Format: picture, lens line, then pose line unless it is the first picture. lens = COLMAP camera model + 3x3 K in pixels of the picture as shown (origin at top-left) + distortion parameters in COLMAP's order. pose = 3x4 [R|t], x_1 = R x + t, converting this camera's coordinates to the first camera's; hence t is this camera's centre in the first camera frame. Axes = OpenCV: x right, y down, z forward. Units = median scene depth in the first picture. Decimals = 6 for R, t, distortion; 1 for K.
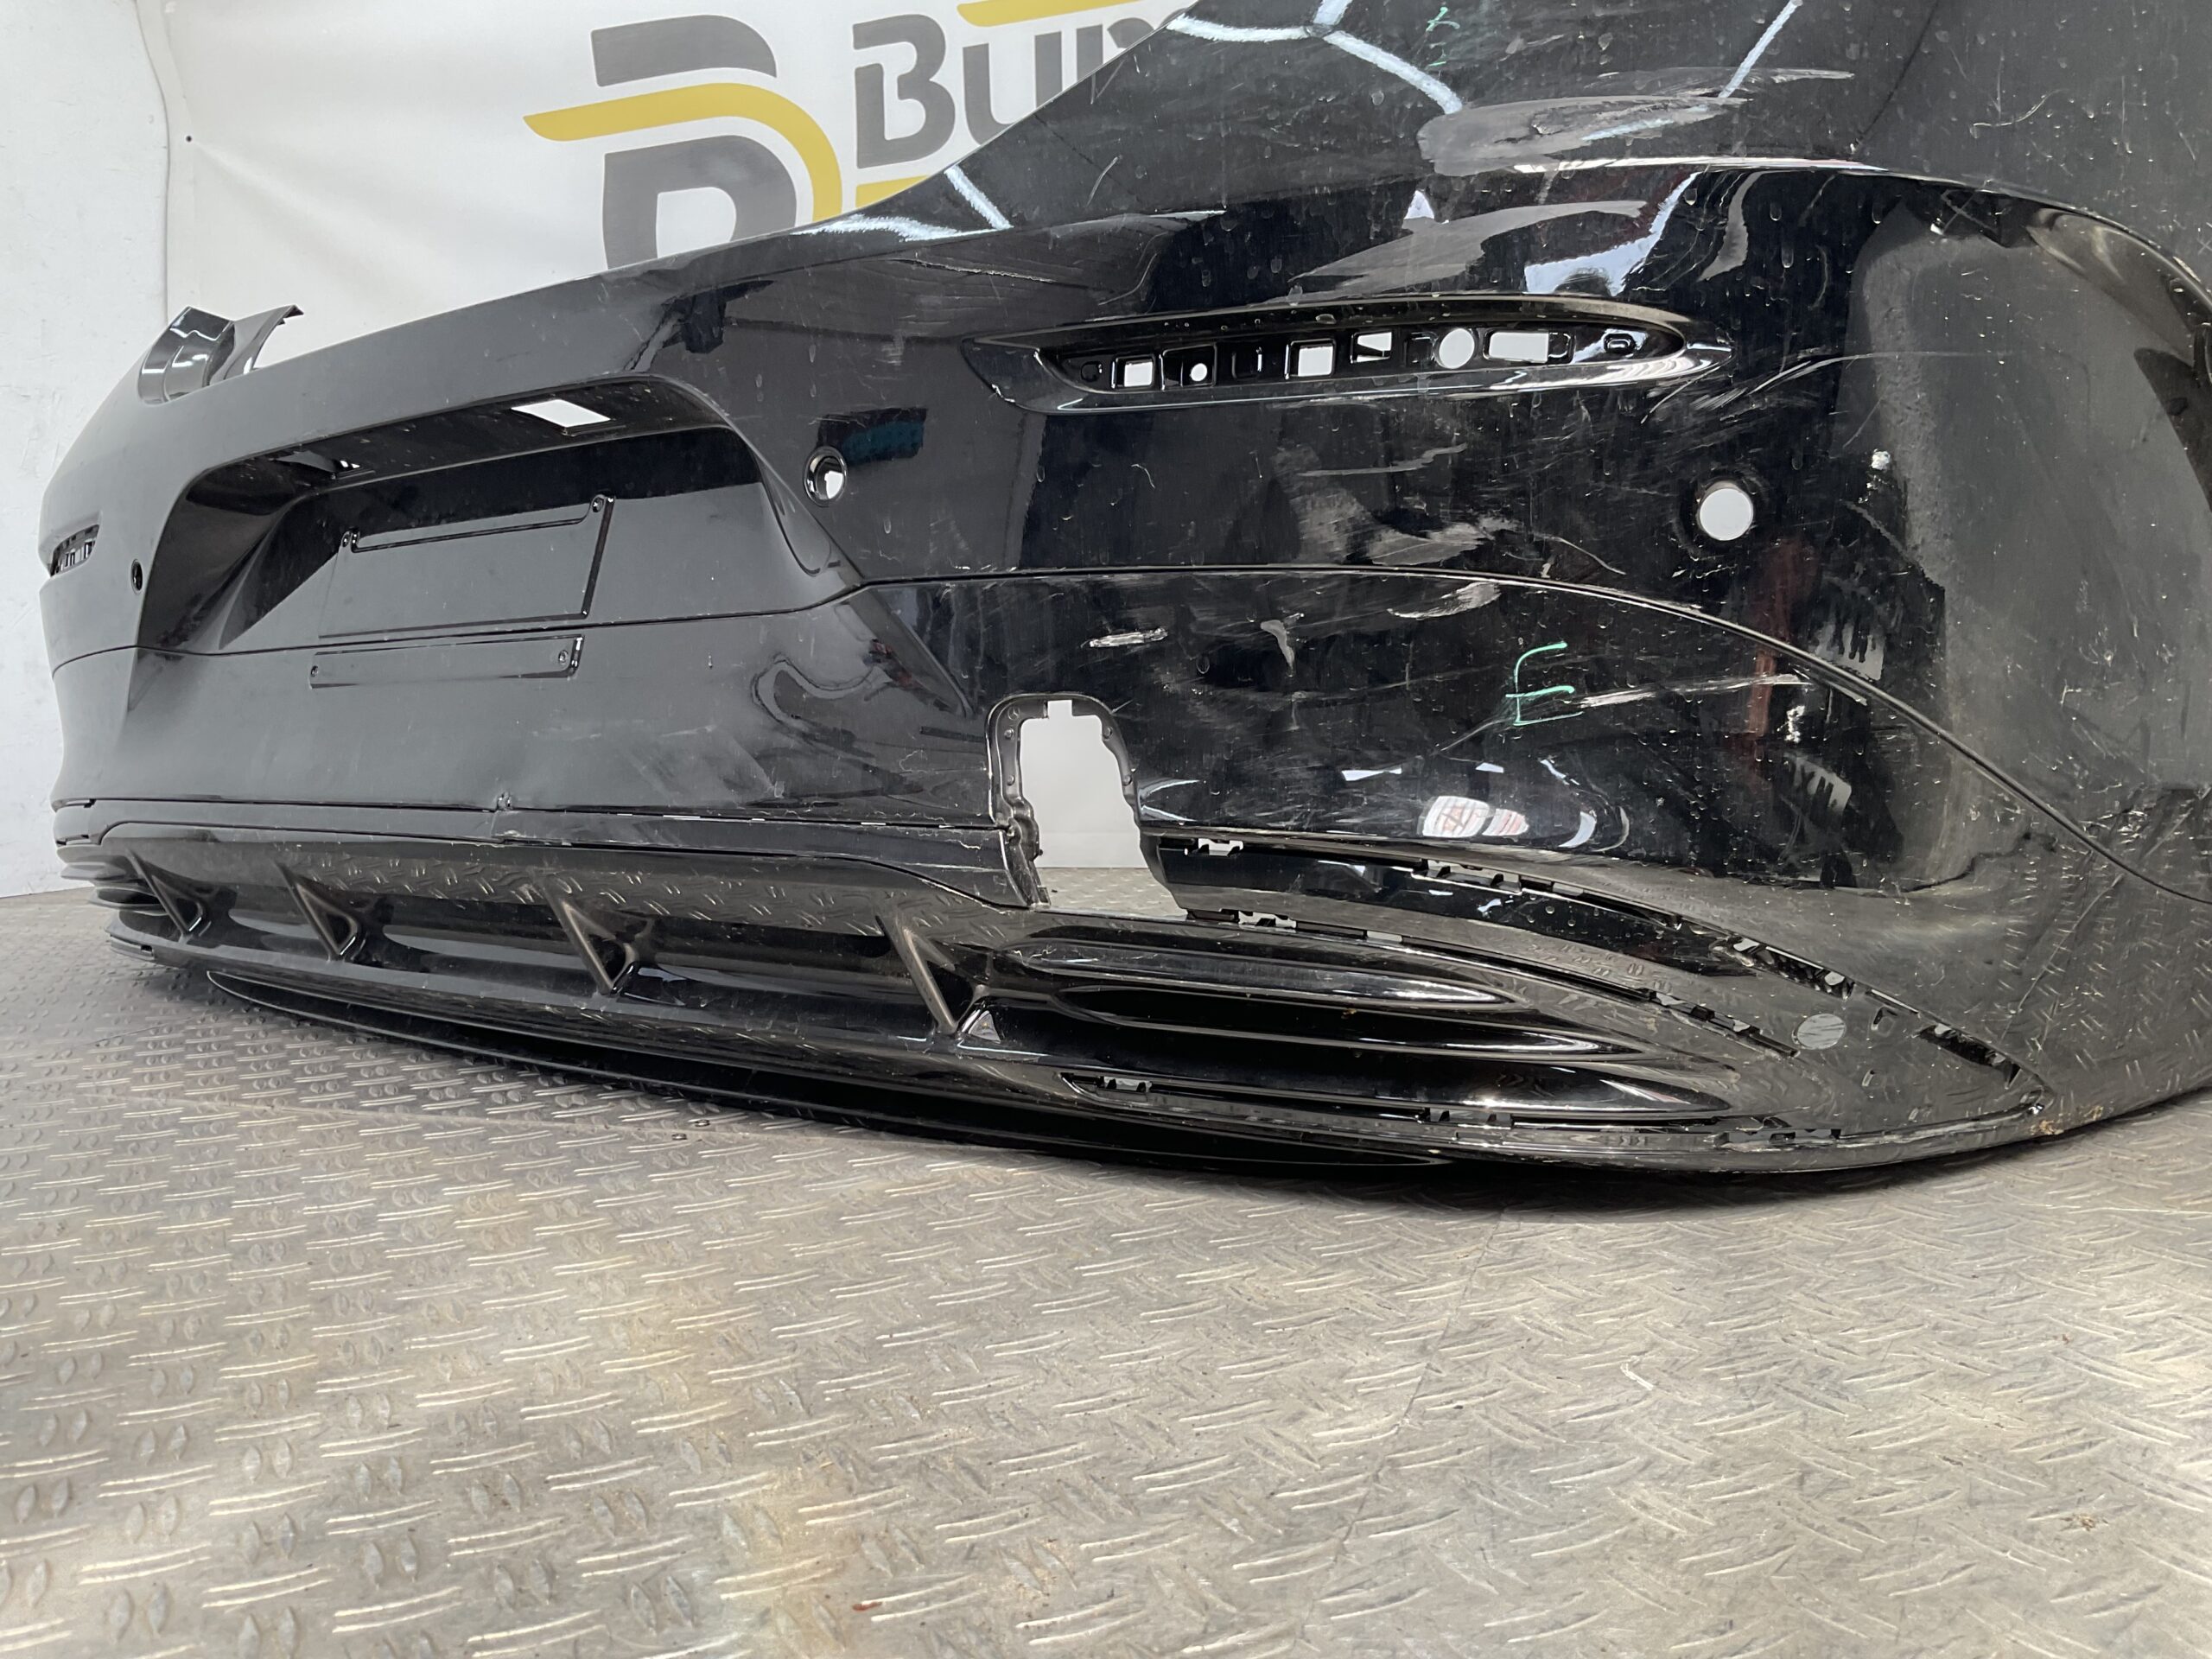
lens RADIAL K [[1815.0, 0, 1114.9], [0, 1815.0, 835.6], [0, 0, 1]] dist [0.086814, -0.150867]
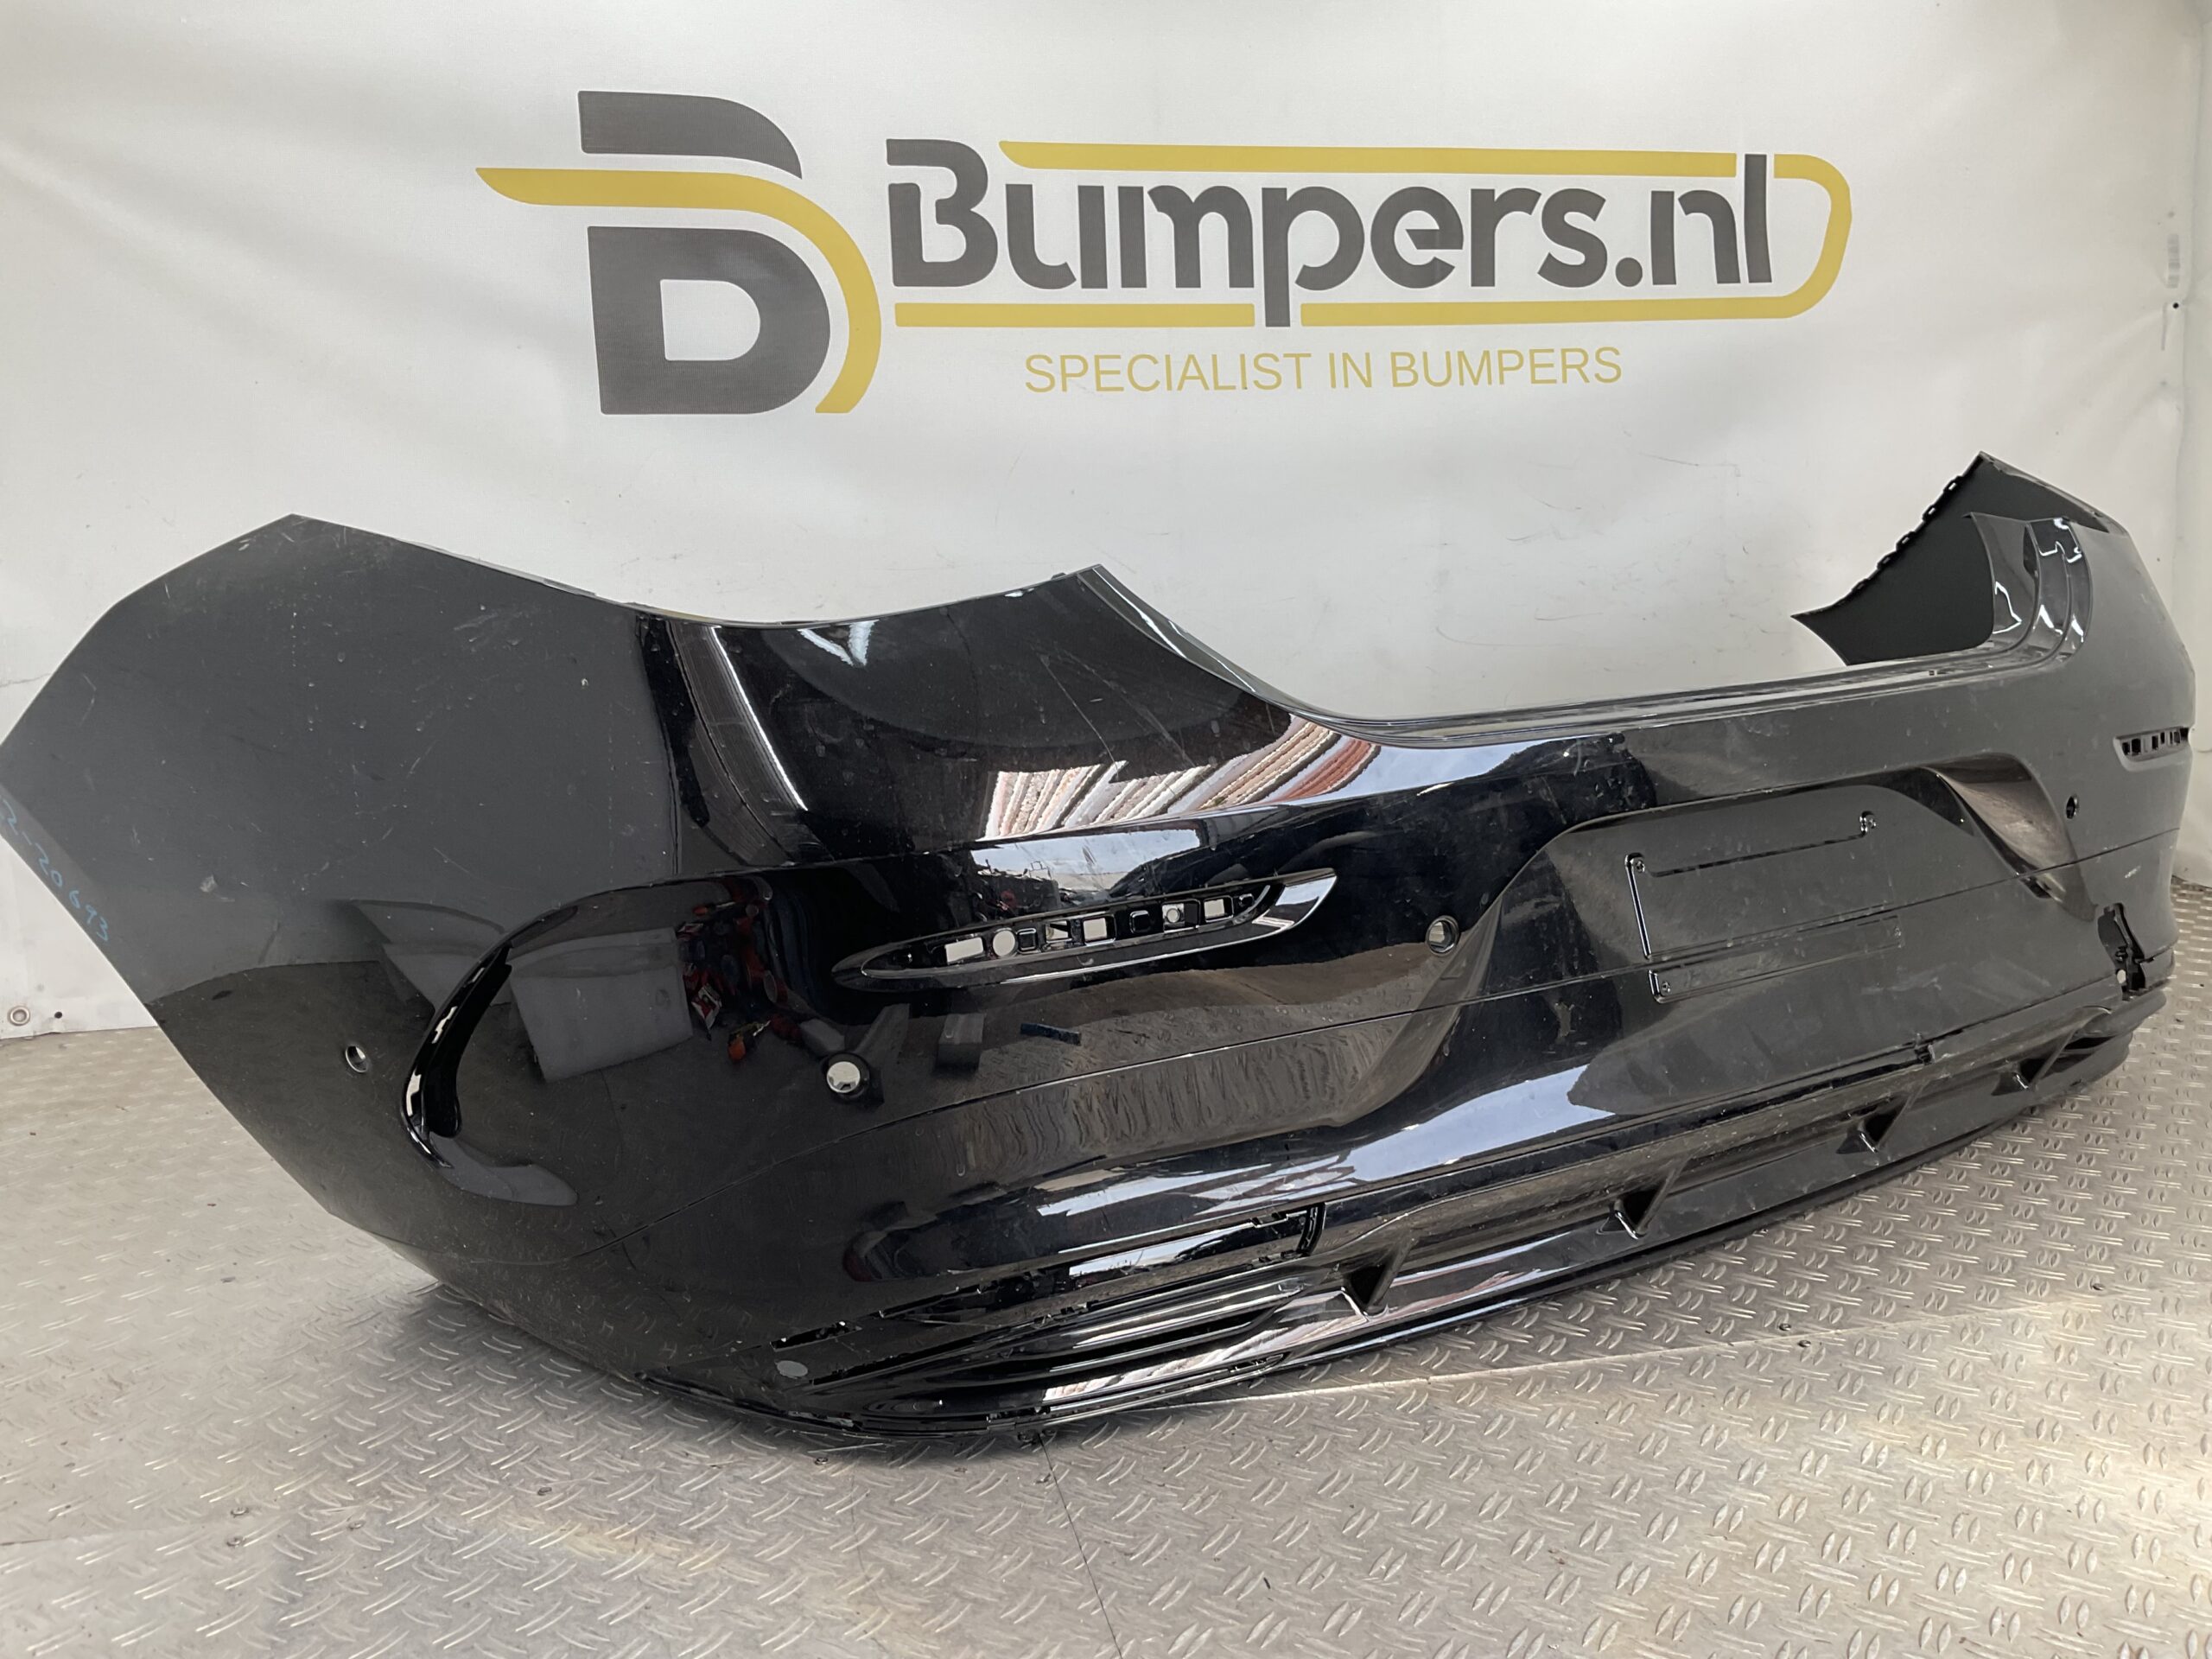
lens RADIAL K [[1815.0, 0, 1113.5], [0, 1815.0, 837.1], [0, 0, 1]] dist [0.086814, -0.150867]
pose [[0.846009, -0.071841, 0.528306, -1.775443], [0.030802, 0.995811, 0.086089, -0.433004], [-0.532278, -0.056559, 0.844678, 0.202204]]
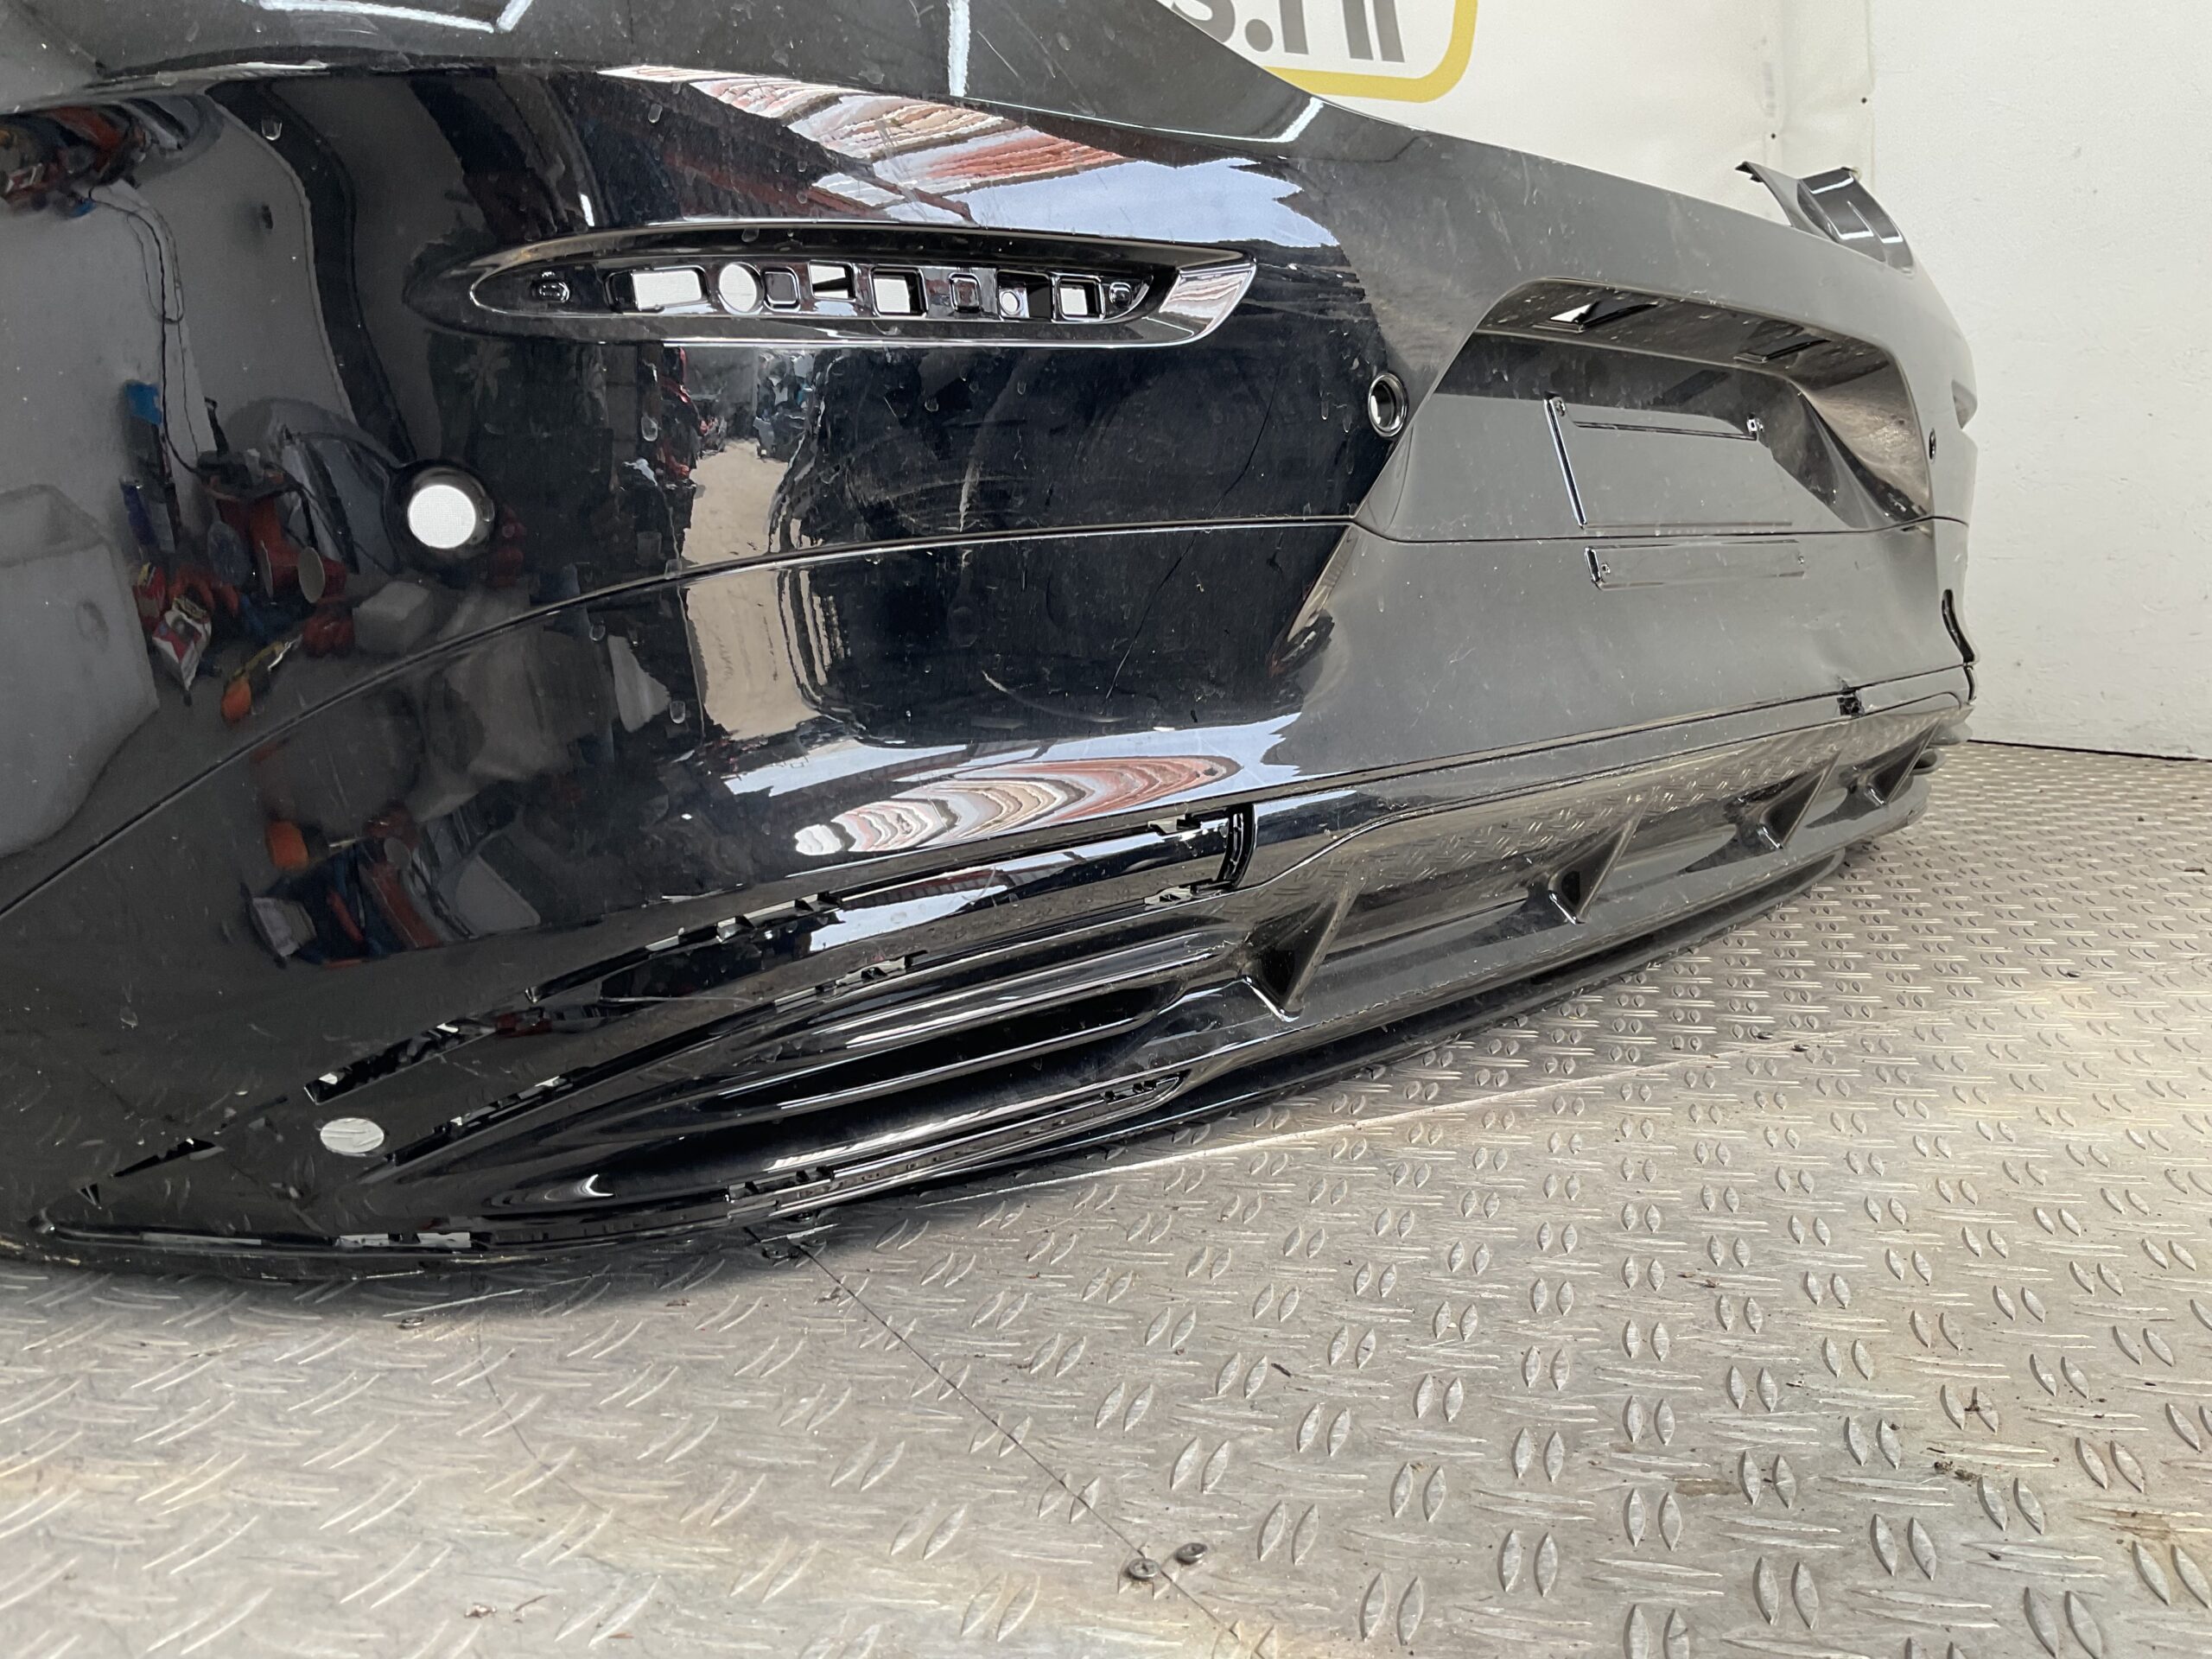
lens RADIAL K [[1815.0, 0, 1111.8], [0, 1815.0, 842.8], [0, 0, 1]] dist [0.086814, -0.150867]
pose [[0.664408, -0.084480, 0.742580, -1.602094], [0.067383, 0.996315, 0.053057, -0.025189], [-0.744326, 0.014785, 0.667652, 0.799595]]
